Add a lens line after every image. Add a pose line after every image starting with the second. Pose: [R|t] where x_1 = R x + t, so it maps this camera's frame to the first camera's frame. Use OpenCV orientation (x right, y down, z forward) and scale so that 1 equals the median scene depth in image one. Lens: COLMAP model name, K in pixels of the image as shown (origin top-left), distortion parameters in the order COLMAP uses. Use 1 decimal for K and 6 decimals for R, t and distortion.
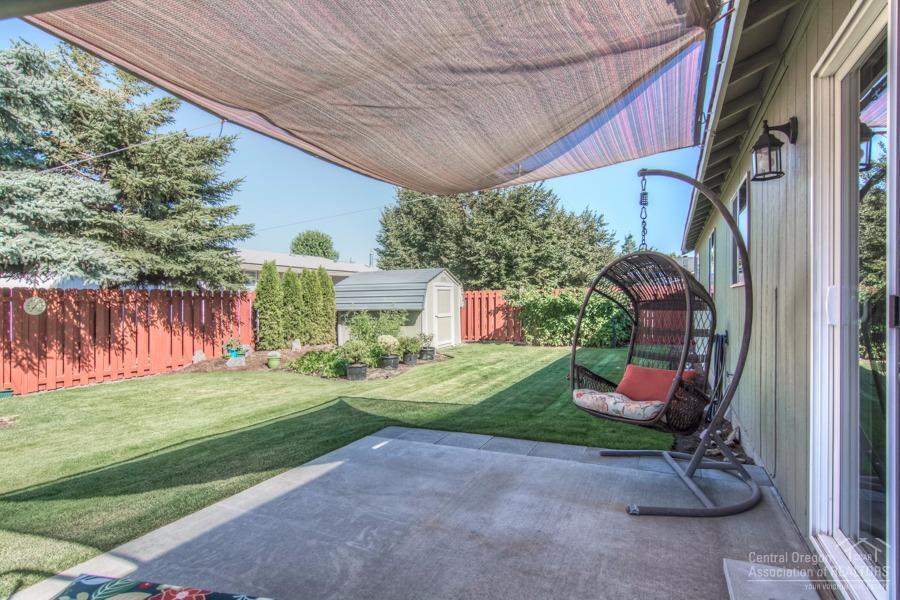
lens RADIAL K [[476.3, 0, 451.0], [0, 476.3, 296.2], [0, 0, 1]] dist [-0.005271, 0.003537]
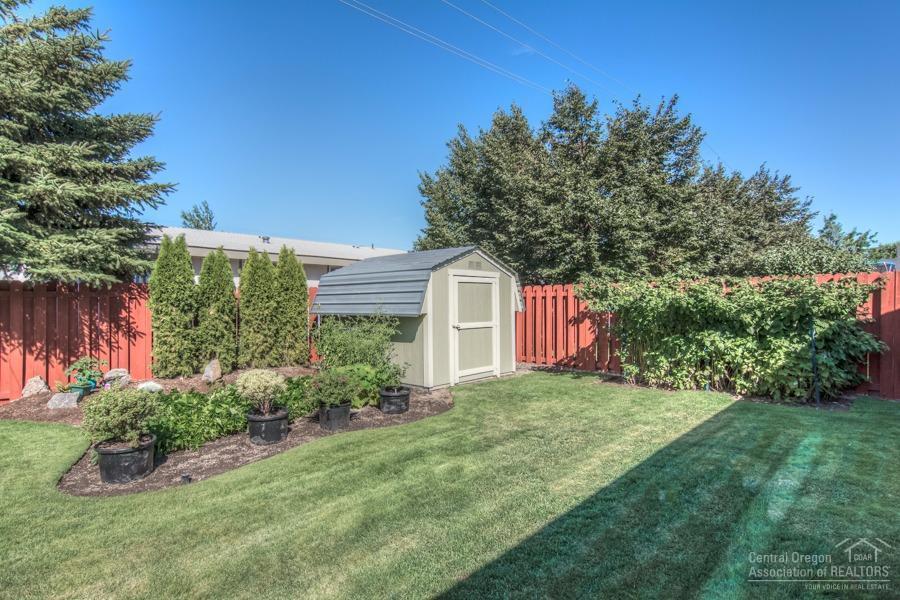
lens RADIAL K [[476.3, 0, 450.3], [0, 476.3, 299.6], [0, 0, 1]] dist [-0.005271, 0.003537]
pose [[0.952111, 0.003290, -0.305735, 0.123371], [-0.002239, 0.999990, 0.003787, 0.005115], [0.305744, -0.002921, 0.952109, 0.383196]]
